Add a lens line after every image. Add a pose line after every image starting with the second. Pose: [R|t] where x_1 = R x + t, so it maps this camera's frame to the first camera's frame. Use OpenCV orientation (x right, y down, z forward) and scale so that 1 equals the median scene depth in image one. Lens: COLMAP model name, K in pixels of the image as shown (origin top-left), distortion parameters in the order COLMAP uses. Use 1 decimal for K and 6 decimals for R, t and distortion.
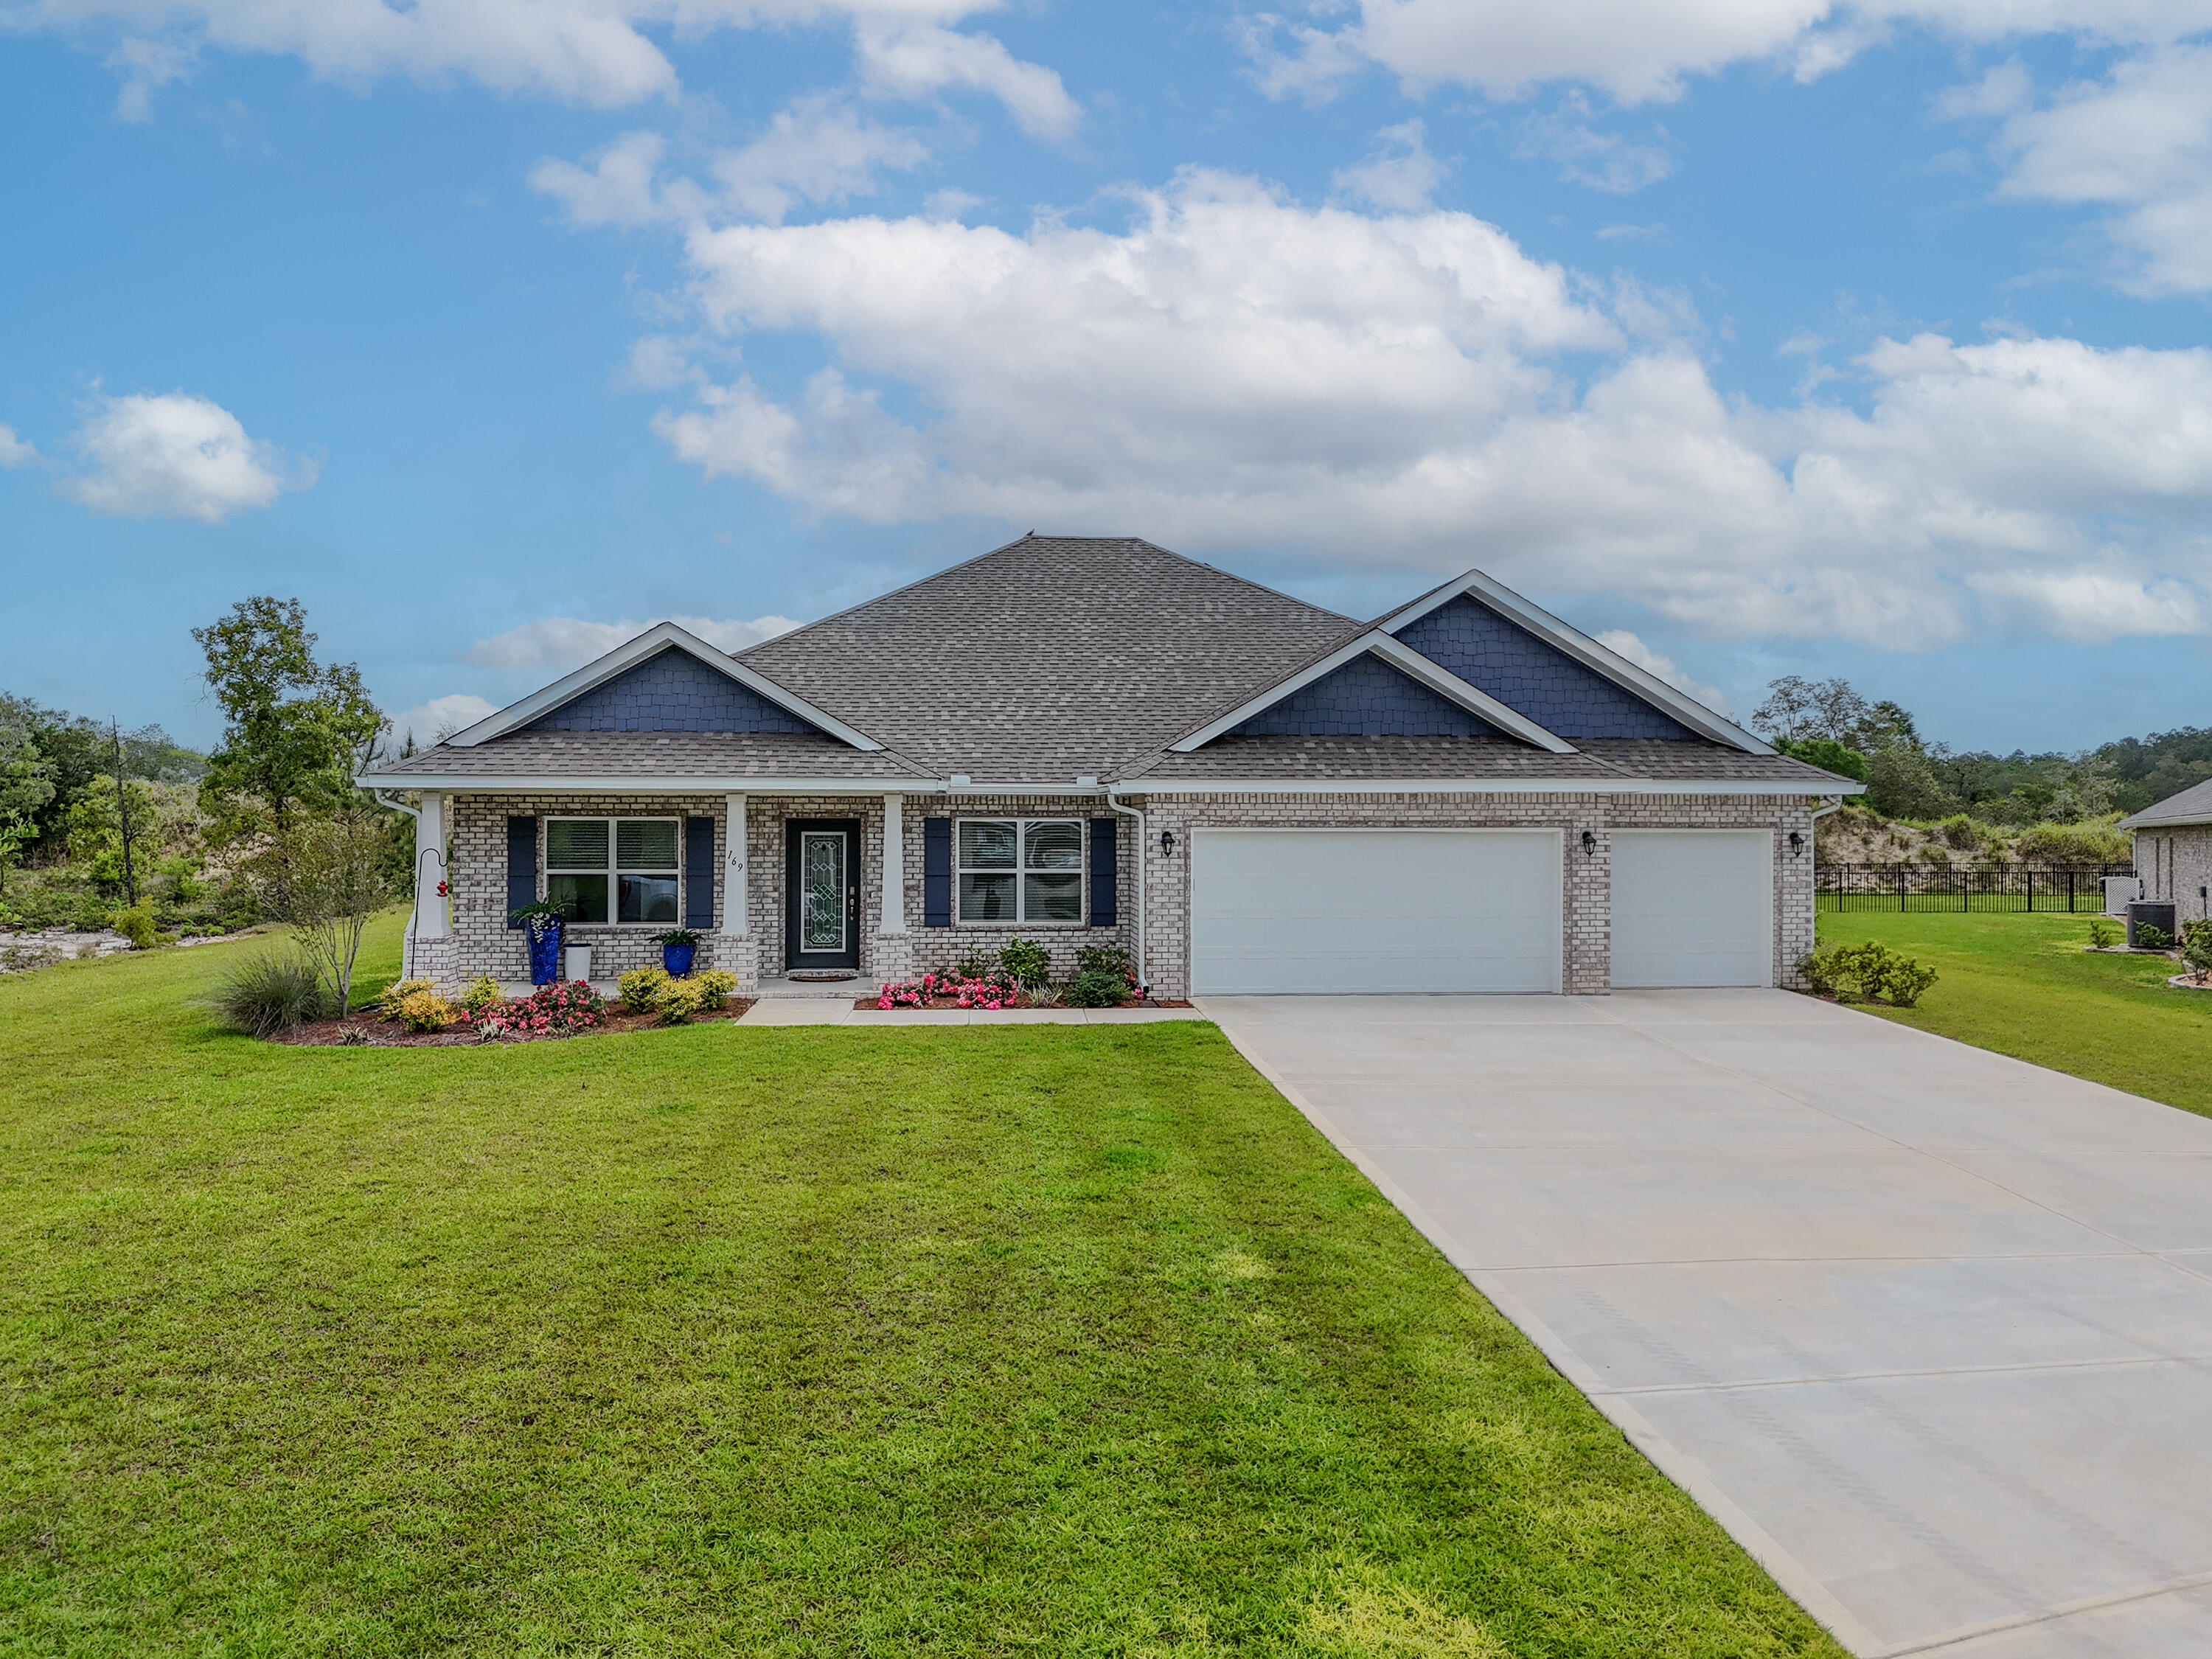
lens RADIAL K [[1596.6, 0, 1029.0], [0, 1596.6, 830.6], [0, 0, 1]] dist [0.119072, -0.168729]
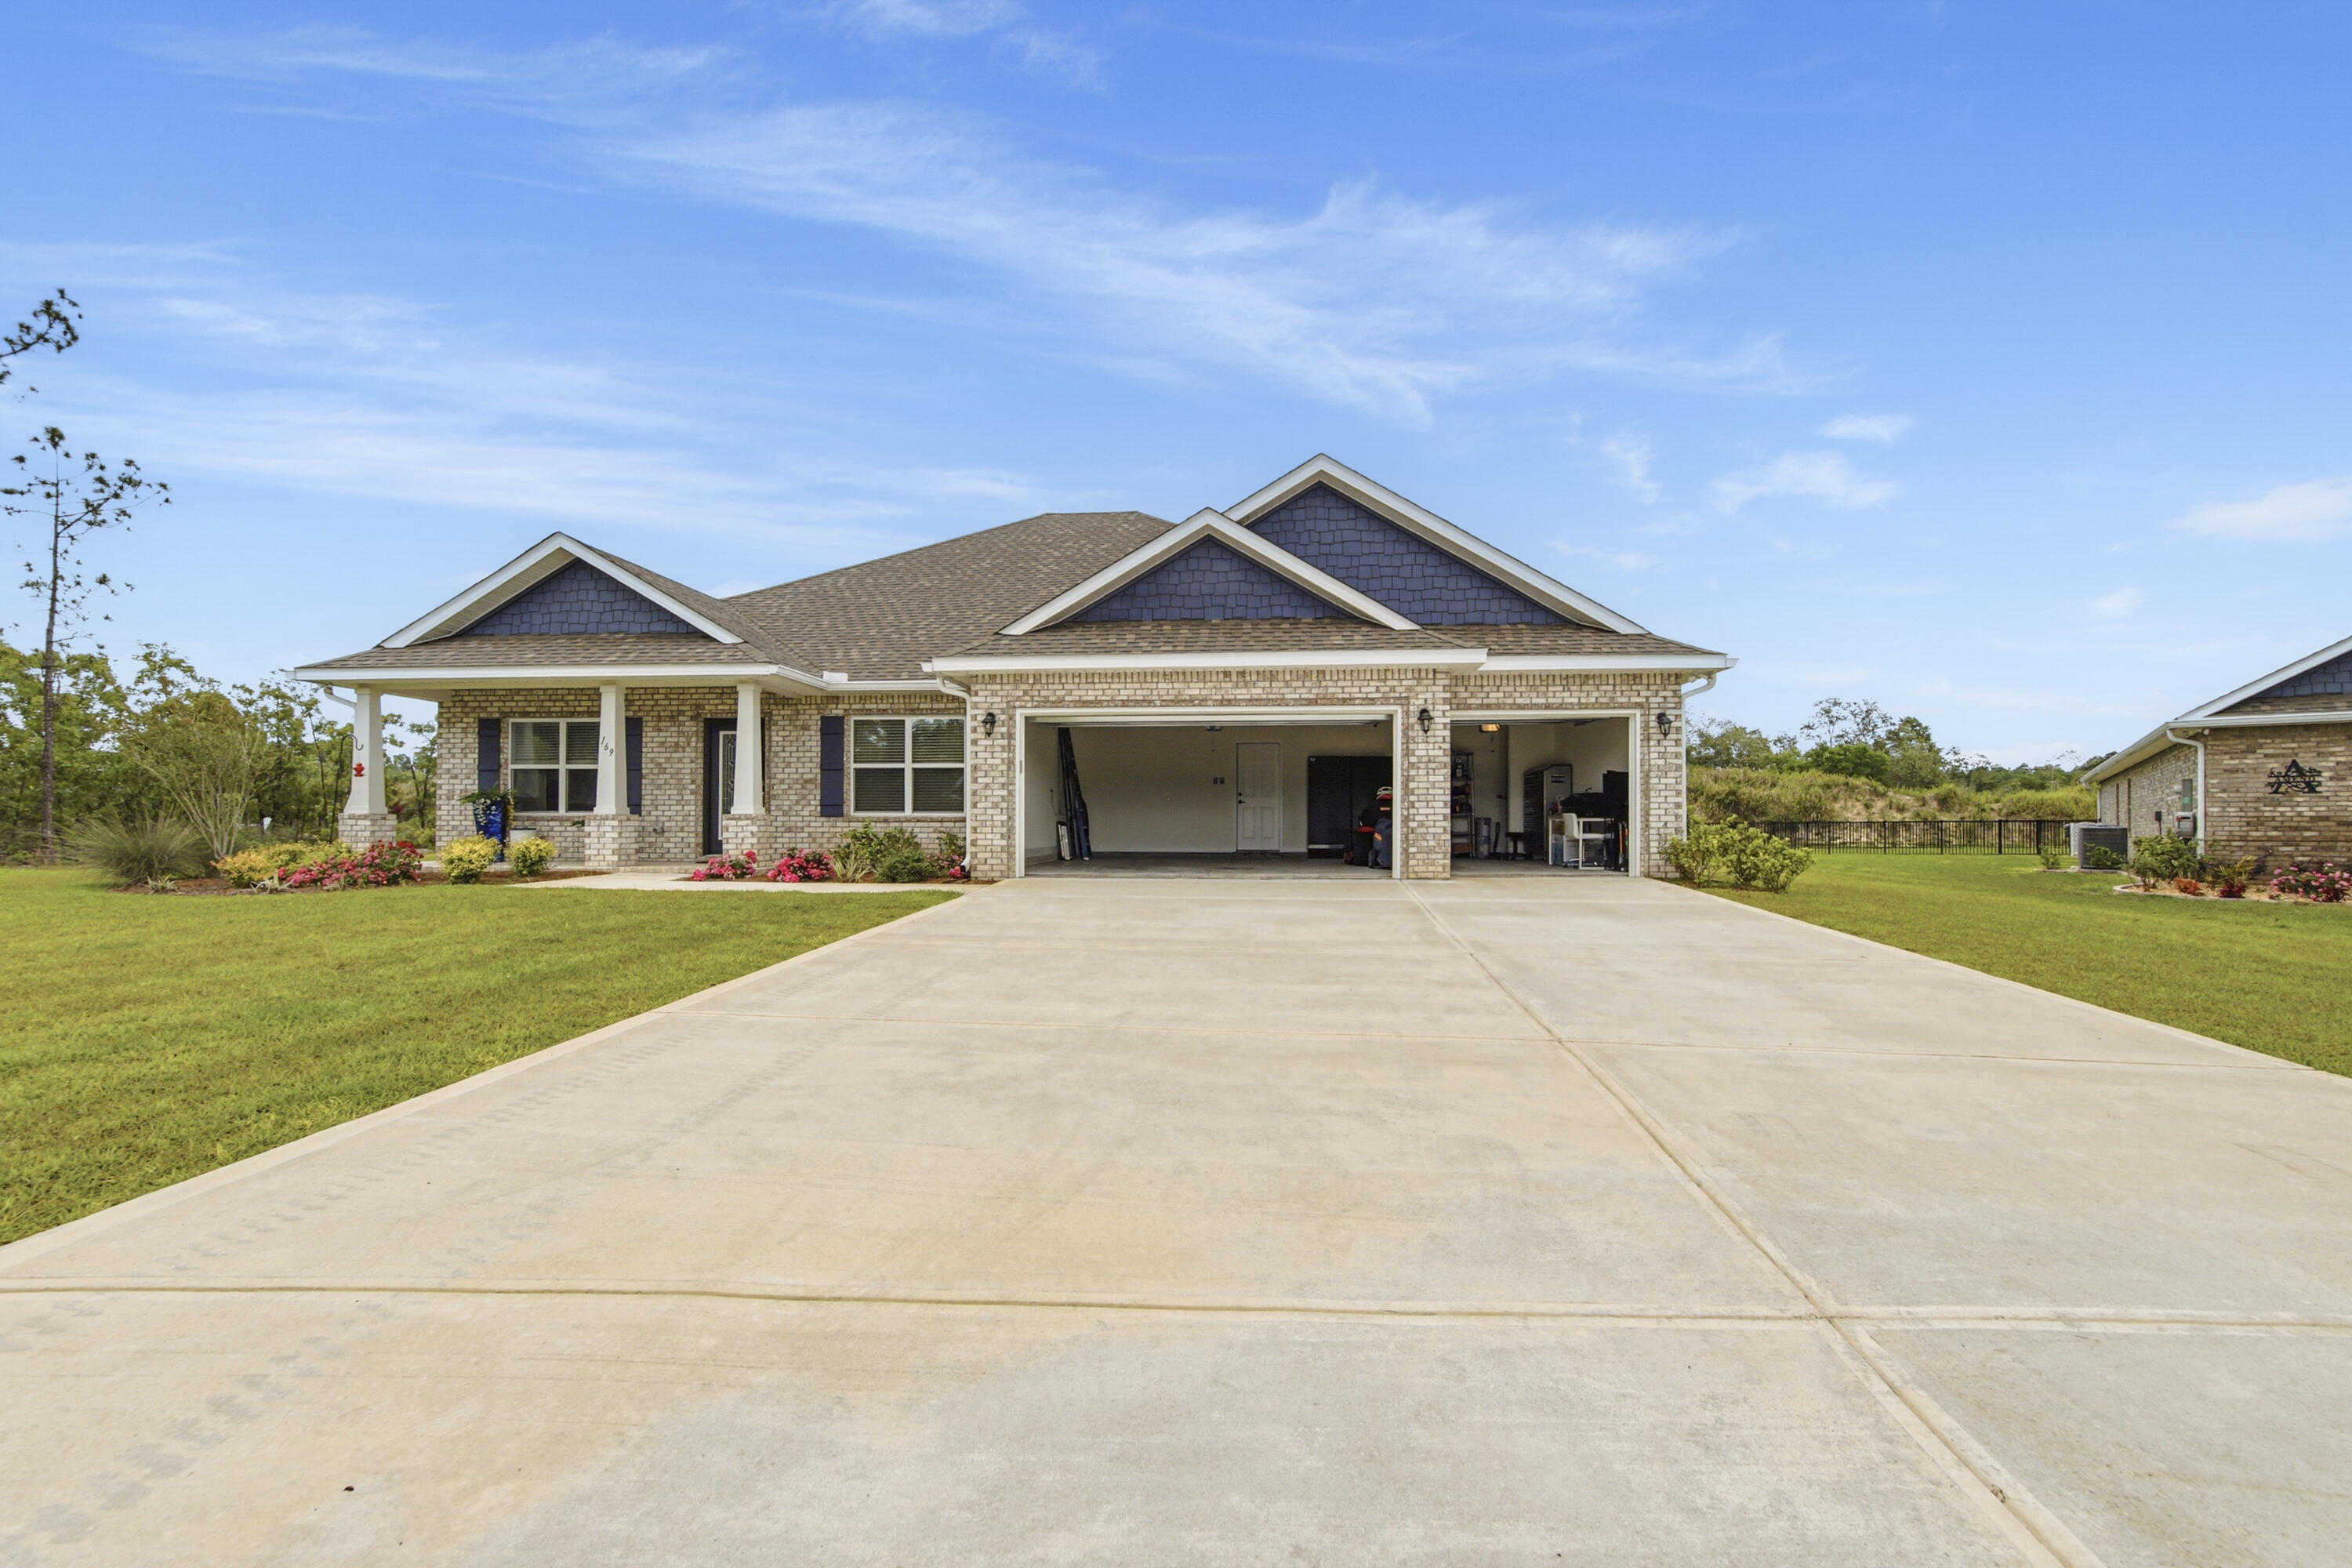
lens RADIAL K [[1061.6, 0, 1114.6], [0, 1061.6, 808.0], [0, 0, 1]] dist [-0.030094, -0.000763]
pose [[0.984246, -0.000693, -0.176805, 0.260530], [-0.002254, 0.999862, -0.016465, 0.066357], [0.176792, 0.016604, 0.984108, 0.332859]]
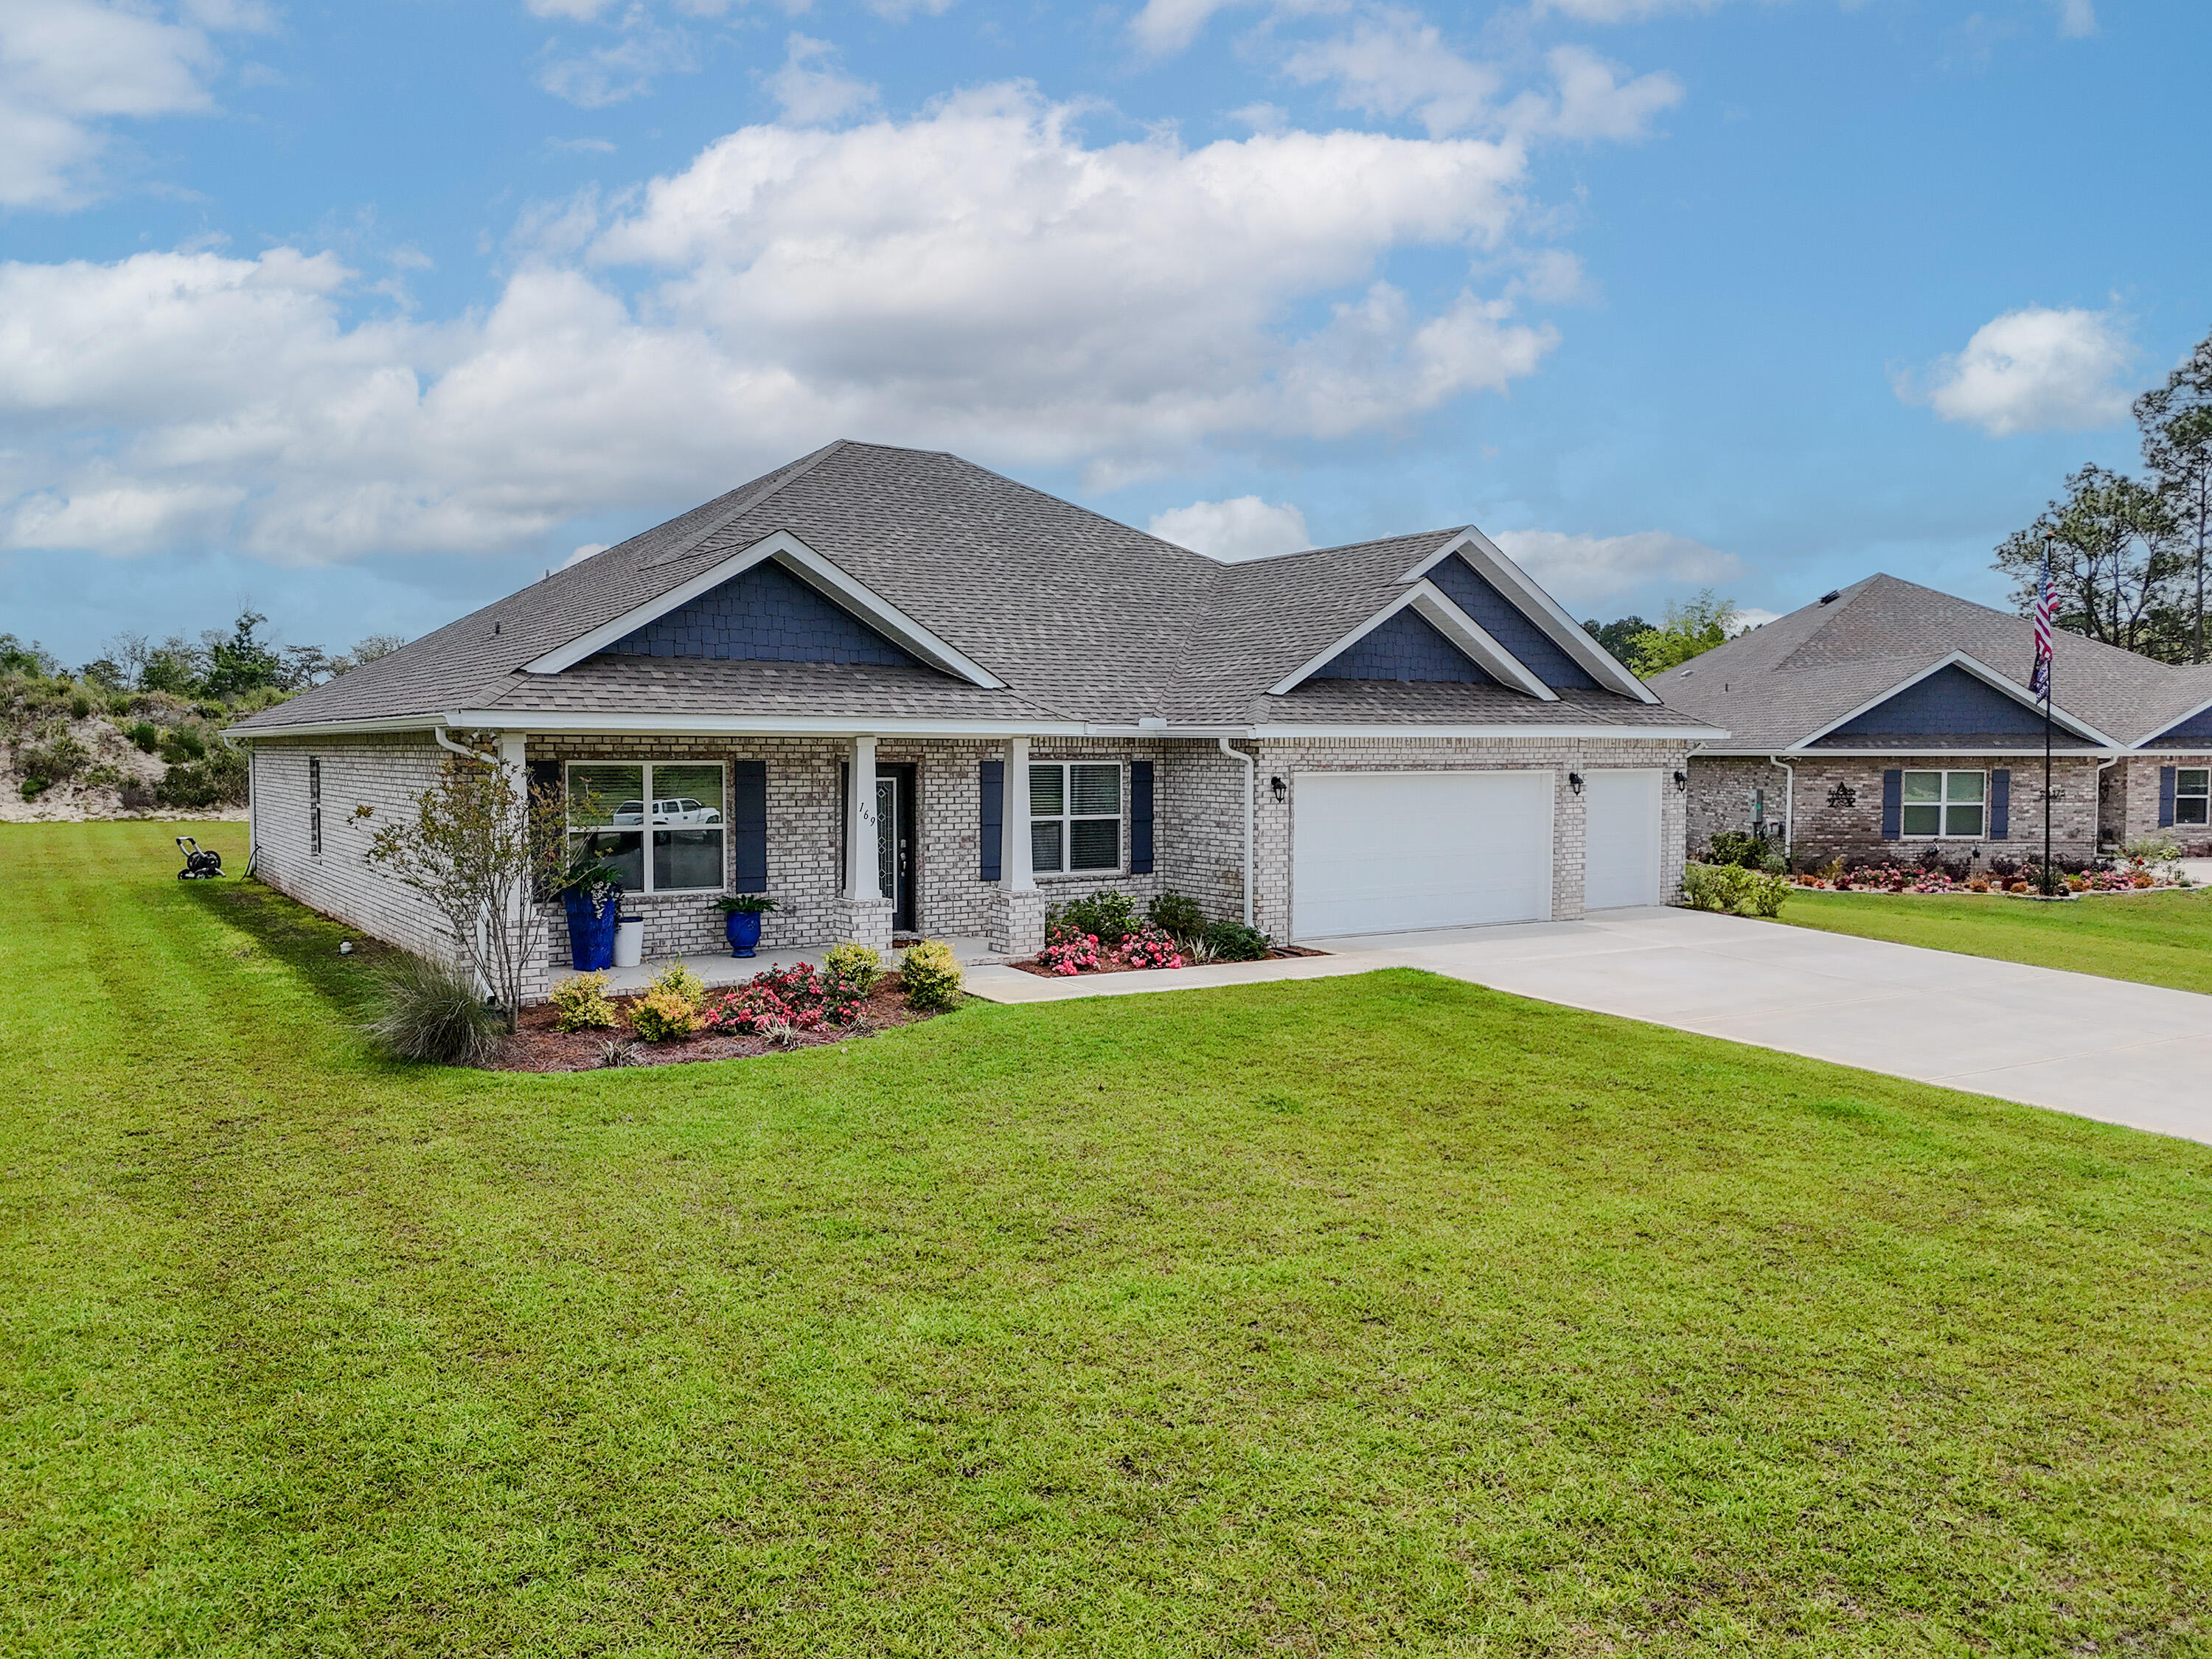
lens RADIAL K [[1596.6, 0, 1029.0], [0, 1596.6, 830.6], [0, 0, 1]] dist [0.119072, -0.168729]
pose [[0.889484, -0.022771, 0.456400, -0.461462], [-0.000546, 0.998704, 0.050890, -0.015116], [-0.456967, -0.045515, 0.888318, 0.180121]]
